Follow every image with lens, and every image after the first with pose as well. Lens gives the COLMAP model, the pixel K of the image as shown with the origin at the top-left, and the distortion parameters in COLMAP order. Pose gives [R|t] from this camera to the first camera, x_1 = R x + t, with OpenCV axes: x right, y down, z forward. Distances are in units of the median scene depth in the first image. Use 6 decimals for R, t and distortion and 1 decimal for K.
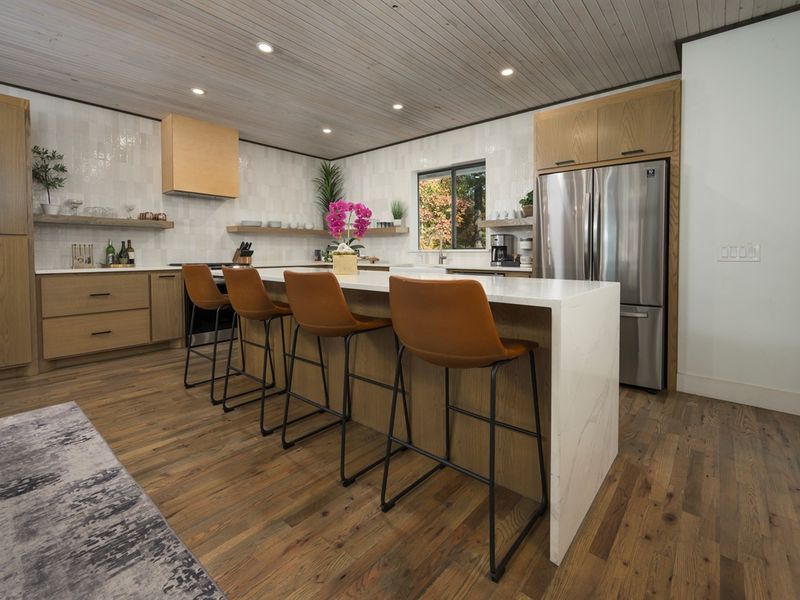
lens RADIAL K [[394.8, 0, 337.2], [0, 394.8, 259.6], [0, 0, 1]] dist [0.003113, 0.000017]
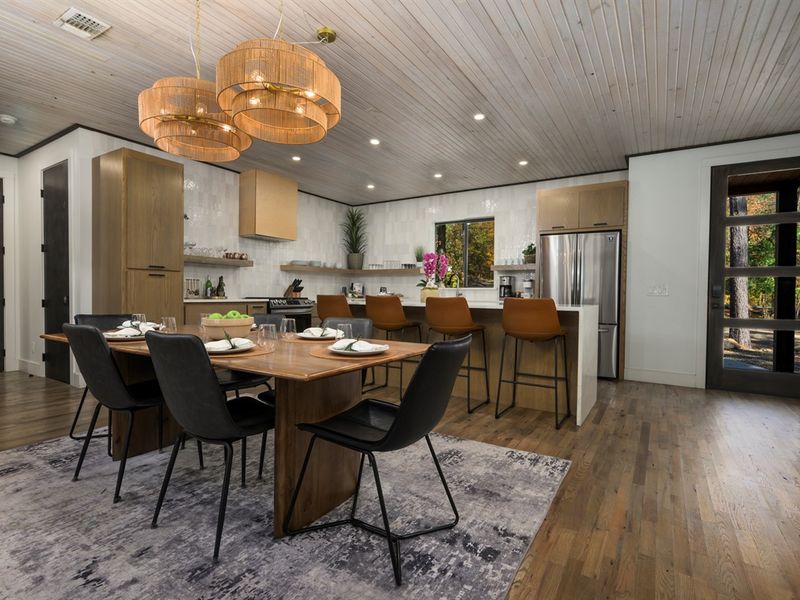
lens RADIAL K [[405.8, 0, 400.0], [0, 405.8, 300.0], [0, 0, 1]] dist [0.000760, 0.000033]
pose [[0.978992, 0.004821, 0.203840, -0.199485], [-0.005476, 0.999982, 0.002647, 0.012111], [-0.203823, -0.003707, 0.979001, -0.228555]]
